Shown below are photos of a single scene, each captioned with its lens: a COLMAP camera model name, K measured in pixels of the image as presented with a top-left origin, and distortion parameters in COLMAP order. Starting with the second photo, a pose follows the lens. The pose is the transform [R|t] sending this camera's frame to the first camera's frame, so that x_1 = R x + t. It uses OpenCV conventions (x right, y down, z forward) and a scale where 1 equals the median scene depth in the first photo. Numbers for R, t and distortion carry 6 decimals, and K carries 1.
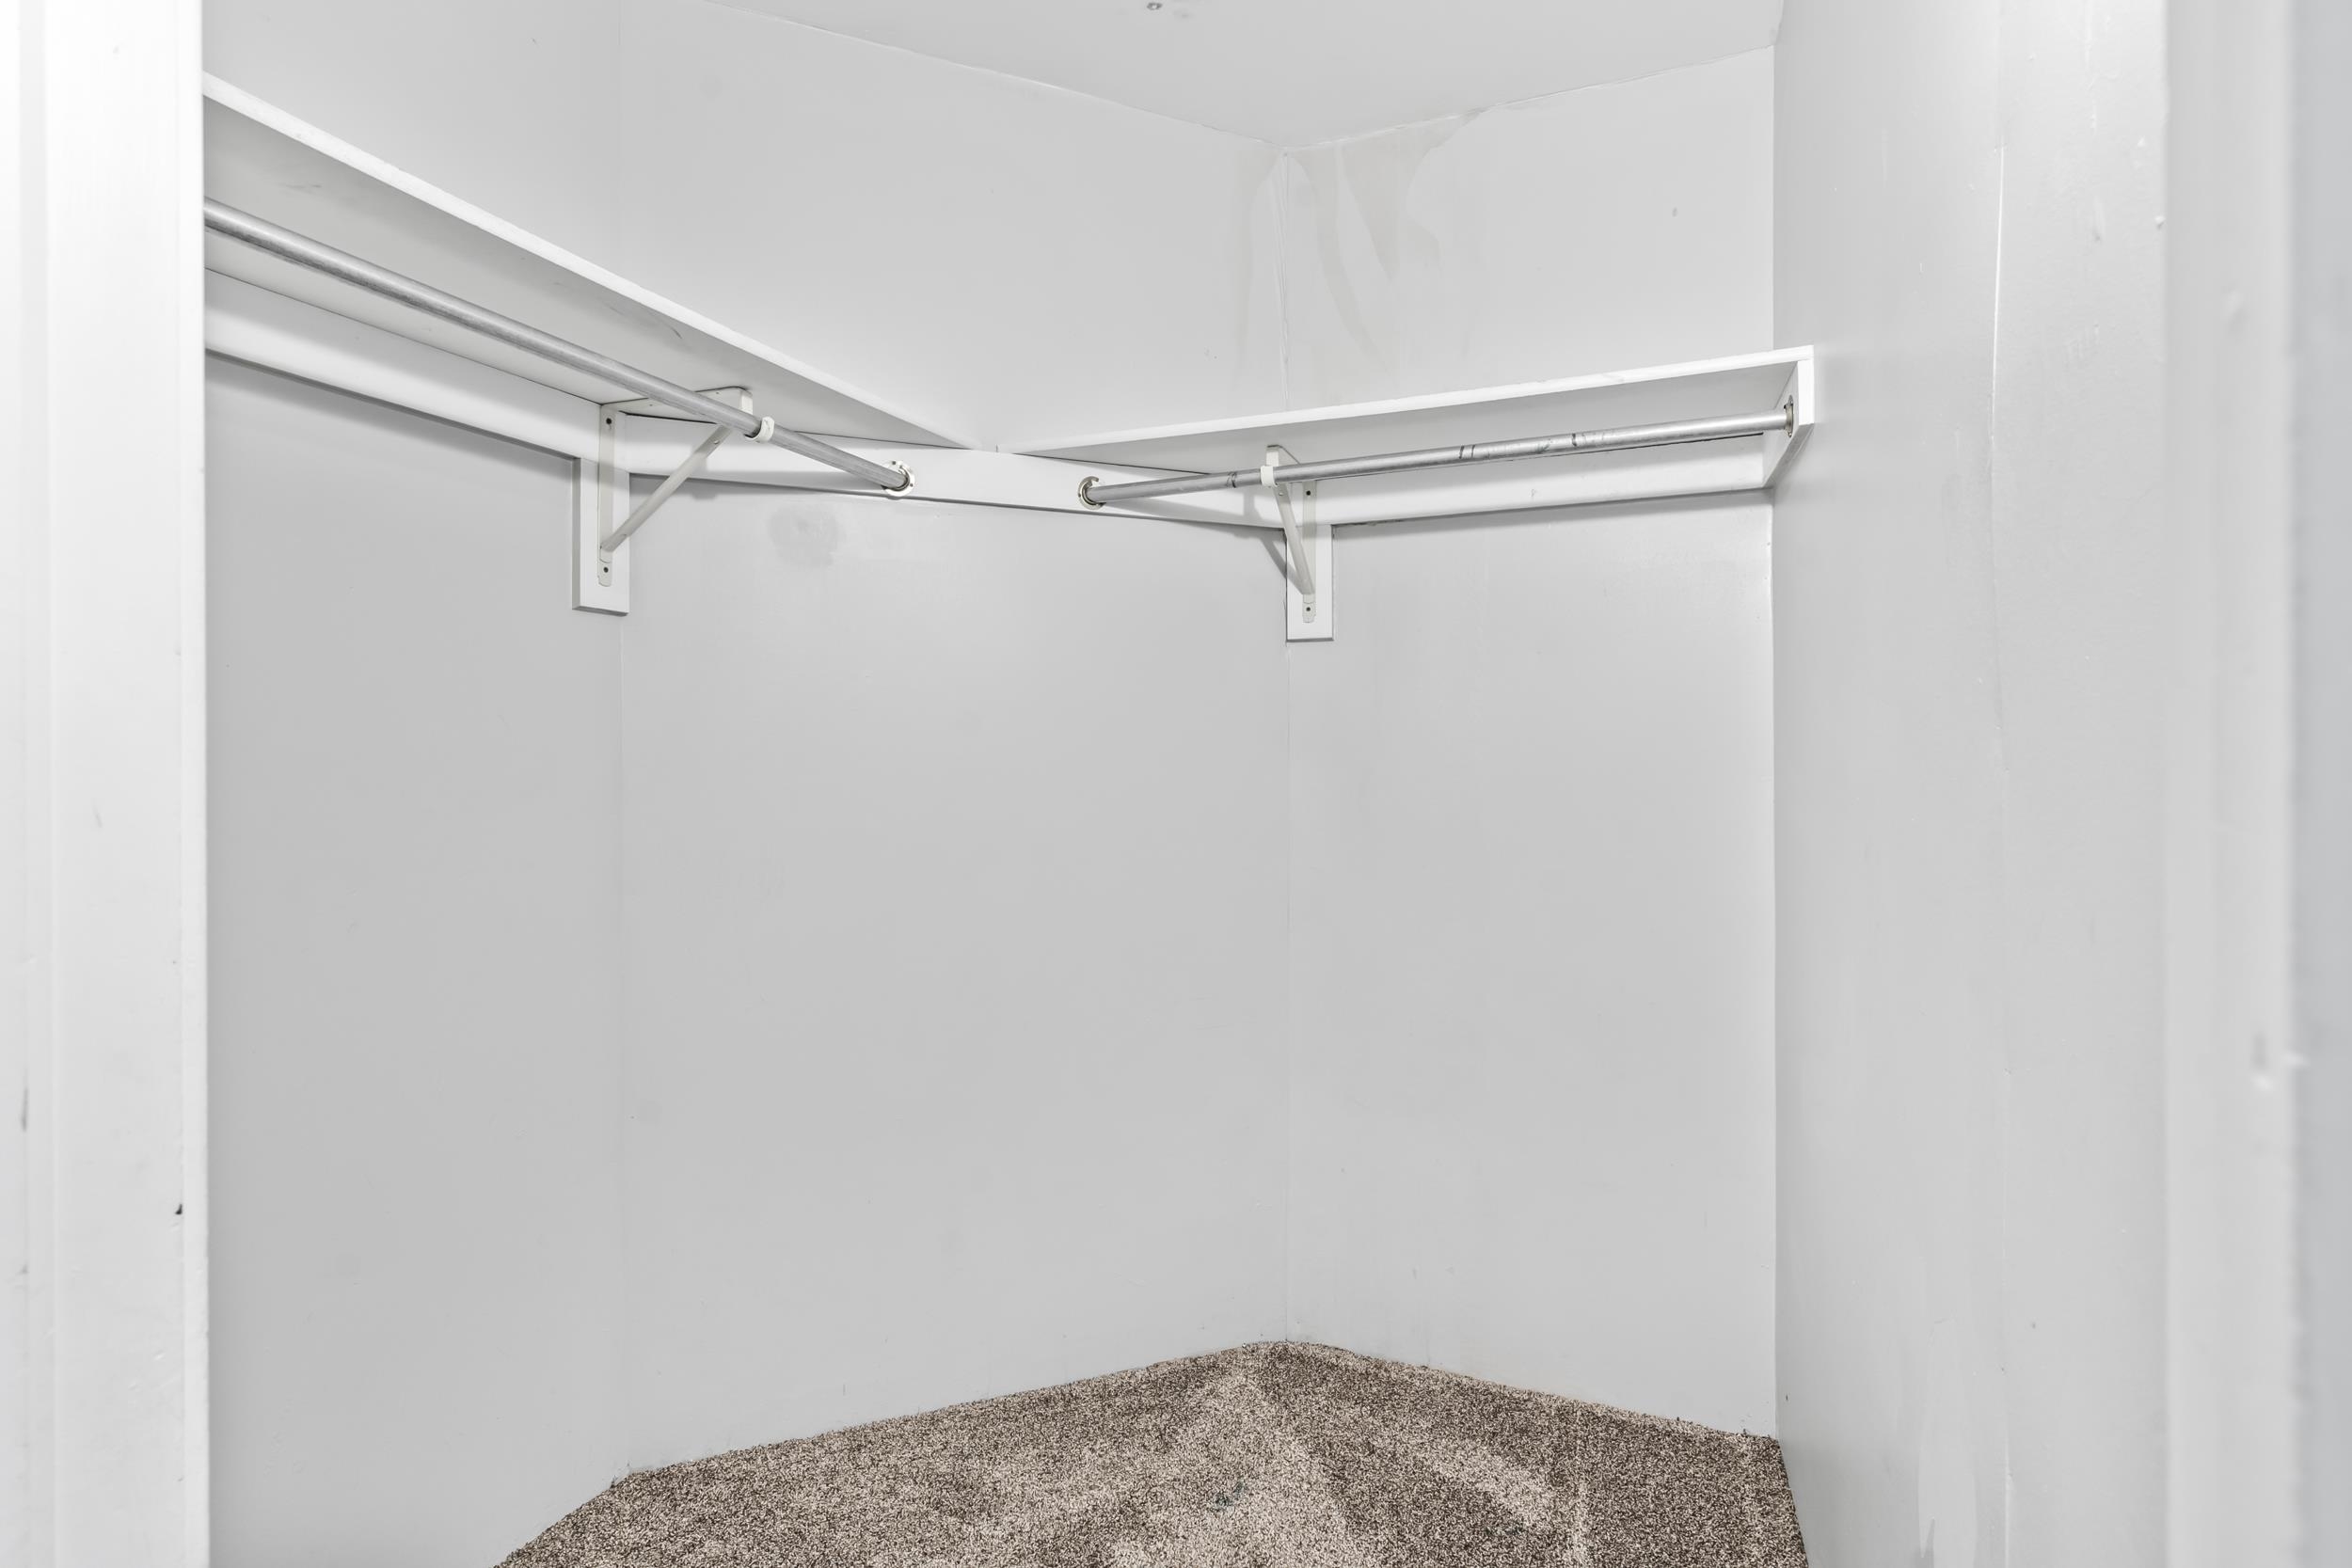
lens RADIAL K [[1127.5, 0, 1175.7], [0, 1127.5, 782.0], [0, 0, 1]] dist [0.010388, -0.000275]
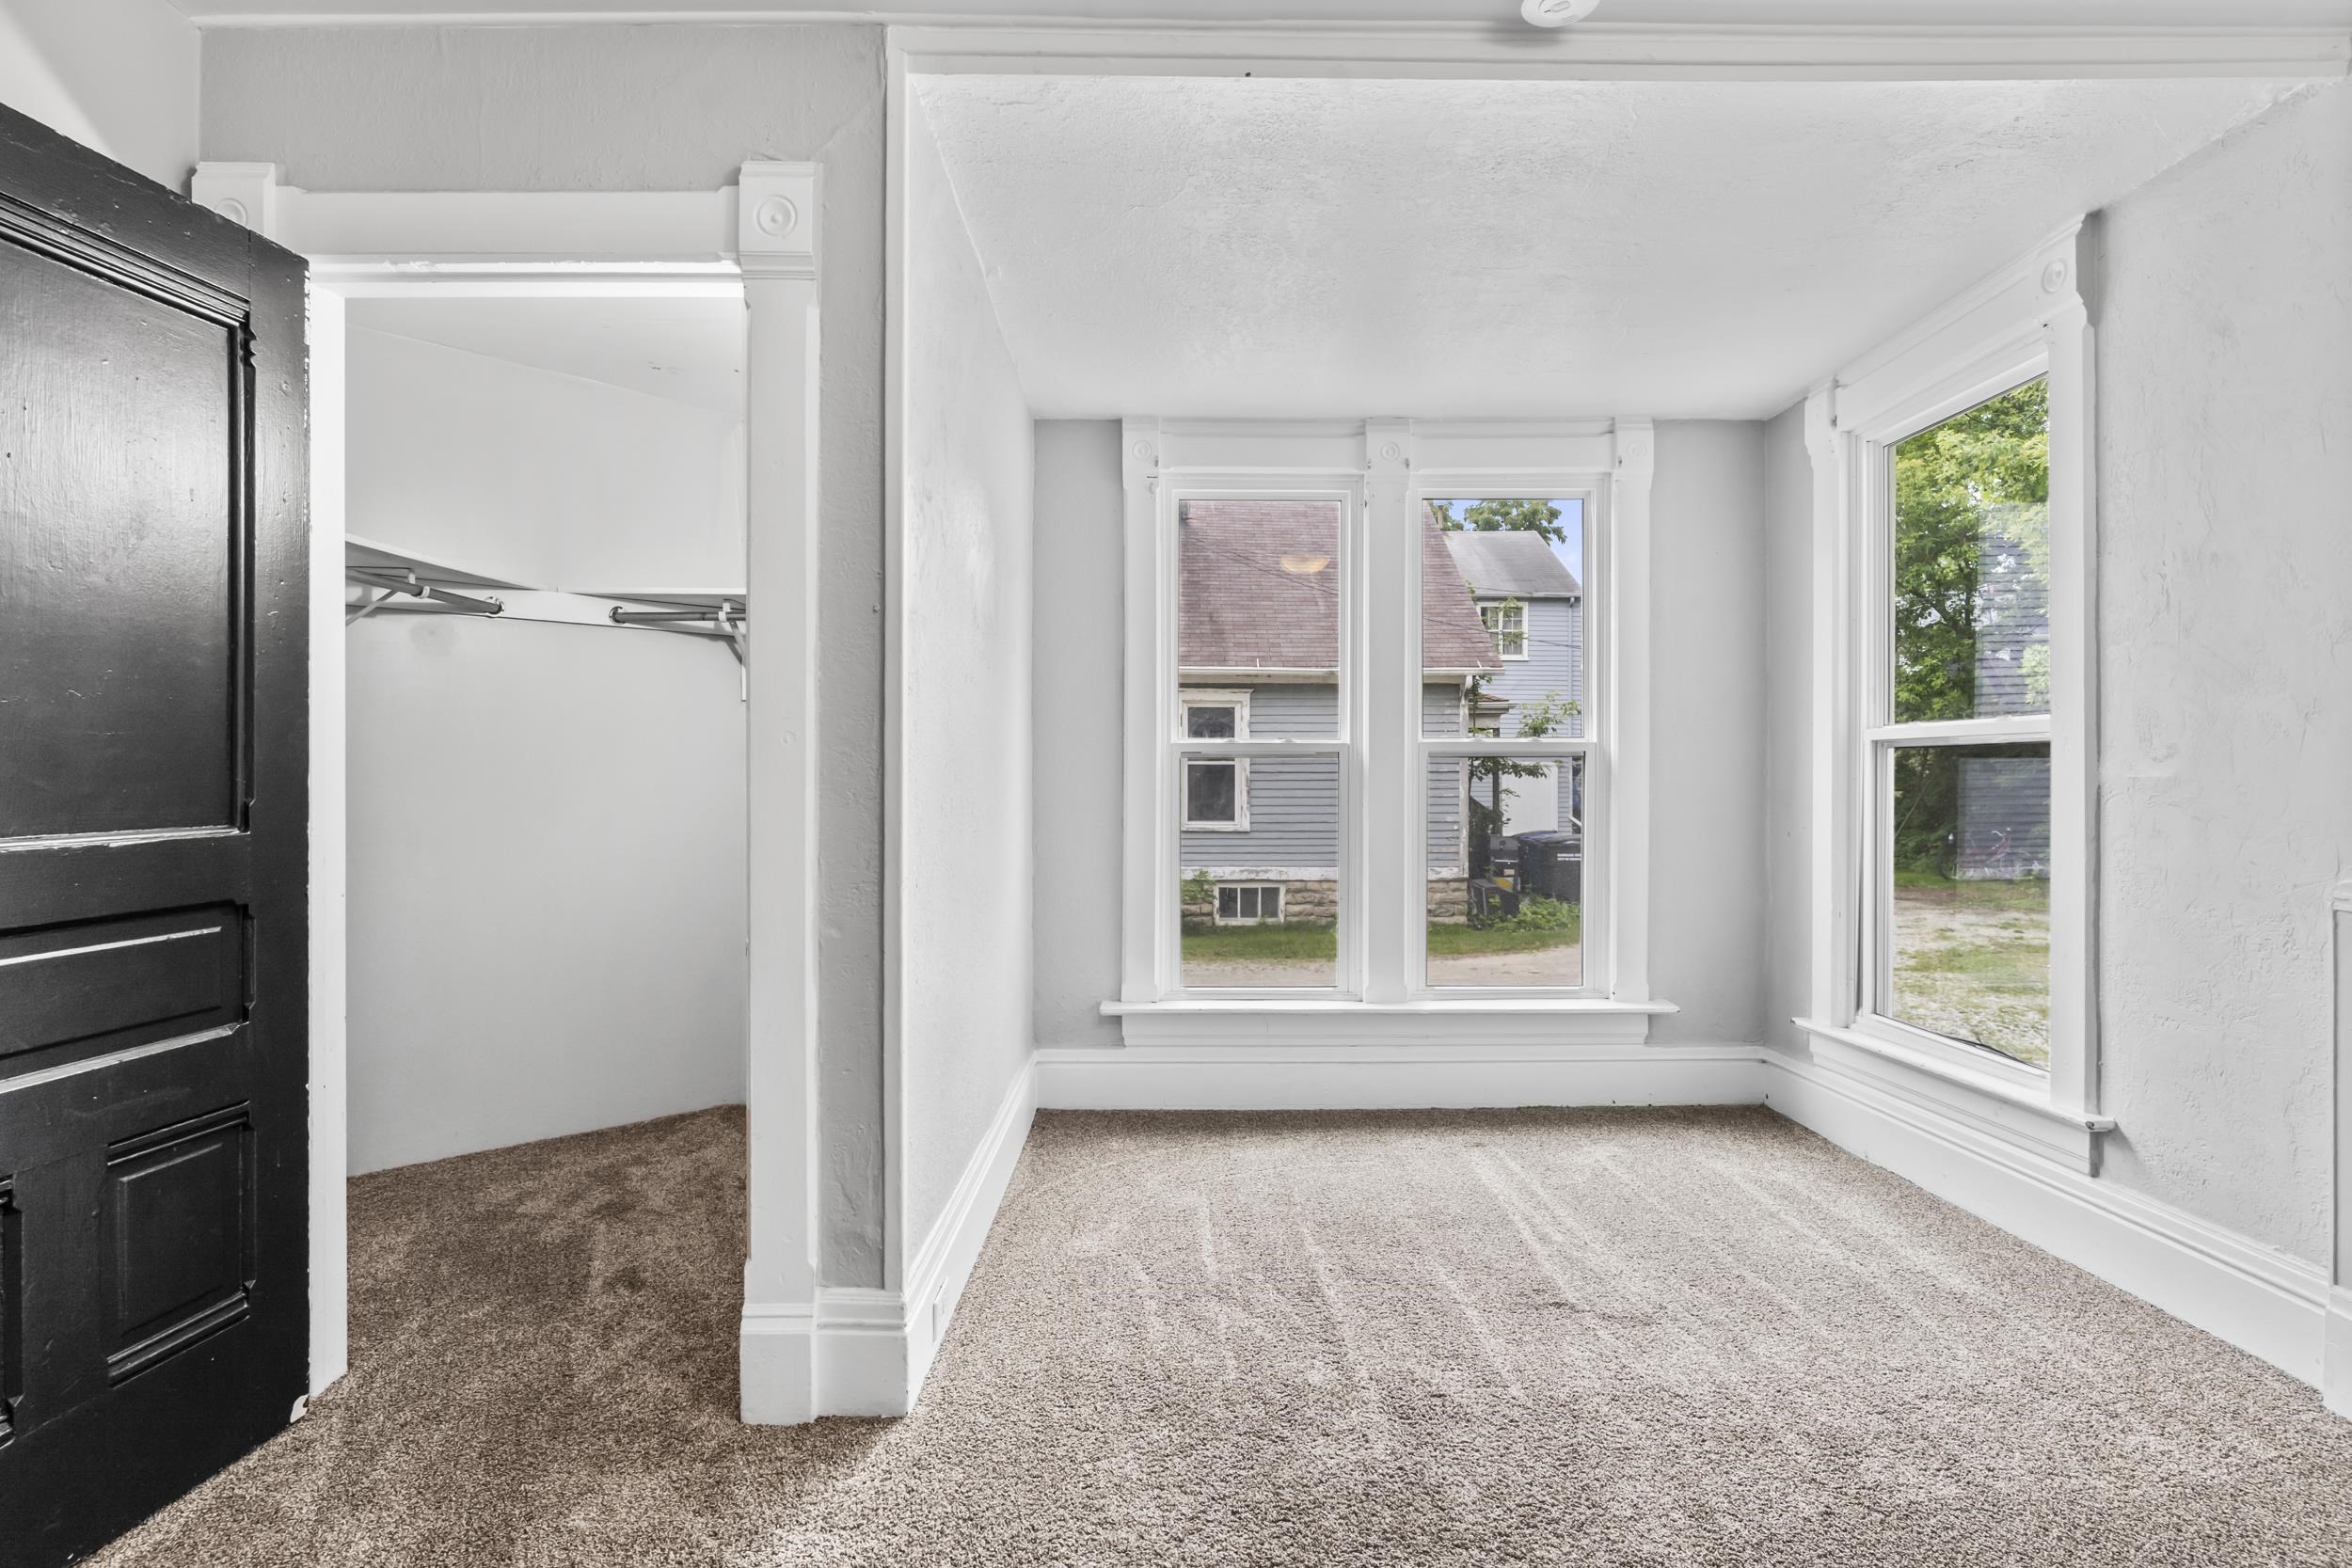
lens RADIAL K [[1160.2, 0, 1176.3], [0, 1160.2, 768.8], [0, 0, 1]] dist [0.003207, -0.000318]
pose [[0.930364, 0.003198, 0.366623, 0.075228], [-0.000897, 0.999979, -0.006449, -0.008264], [-0.366636, 0.005671, 0.930347, -1.038321]]
